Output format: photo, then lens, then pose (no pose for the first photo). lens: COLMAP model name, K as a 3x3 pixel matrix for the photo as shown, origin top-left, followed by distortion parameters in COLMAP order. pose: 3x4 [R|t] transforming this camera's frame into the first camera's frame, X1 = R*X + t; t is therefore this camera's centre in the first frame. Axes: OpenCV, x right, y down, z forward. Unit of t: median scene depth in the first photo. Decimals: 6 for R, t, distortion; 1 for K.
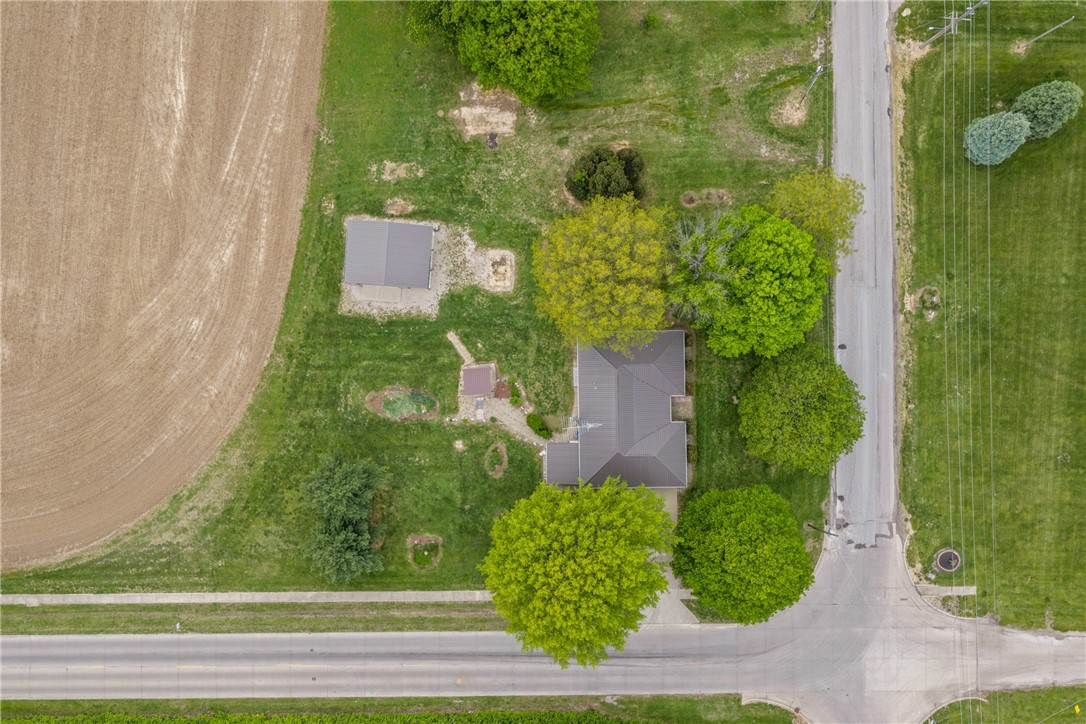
lens RADIAL K [[906.5, 0, 543.0], [0, 906.5, 362.0], [0, 0, 1]] dist [-0.001030, -0.004002]
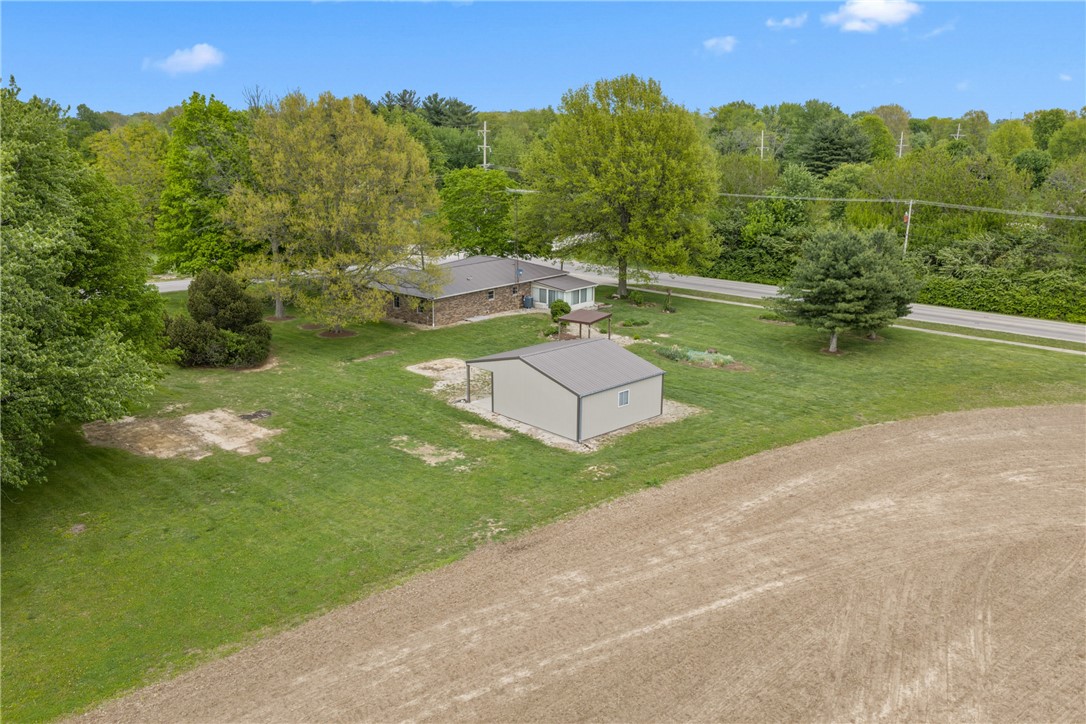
lens RADIAL K [[906.5, 0, 543.0], [0, 906.5, 362.0], [0, 0, 1]] dist [-0.001030, -0.004002]
pose [[-0.746692, -0.166225, 0.644066, -0.482917], [0.665123, -0.198175, 0.719957, -0.486817], [0.007963, 0.965969, 0.258536, 0.838352]]
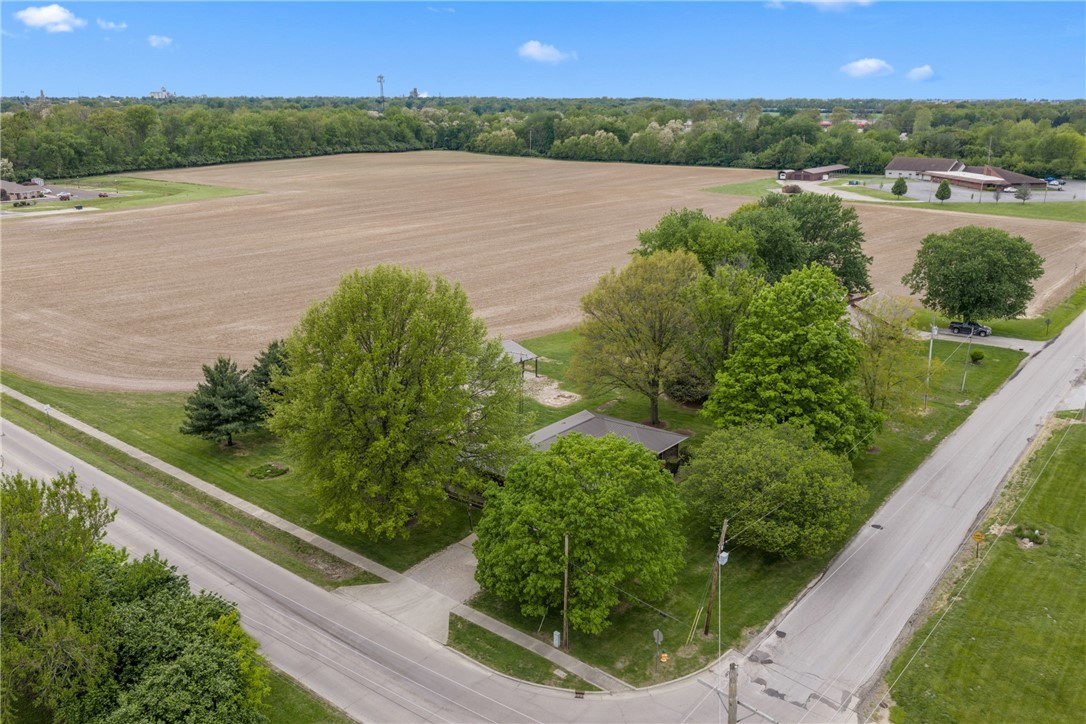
lens RADIAL K [[906.5, 0, 543.0], [0, 906.5, 362.0], [0, 0, 1]] dist [-0.001030, -0.004002]
pose [[0.768336, 0.184445, -0.612895, 0.532950], [-0.639925, 0.202692, -0.741223, 0.632660], [-0.012486, 0.961715, 0.273767, 0.688422]]
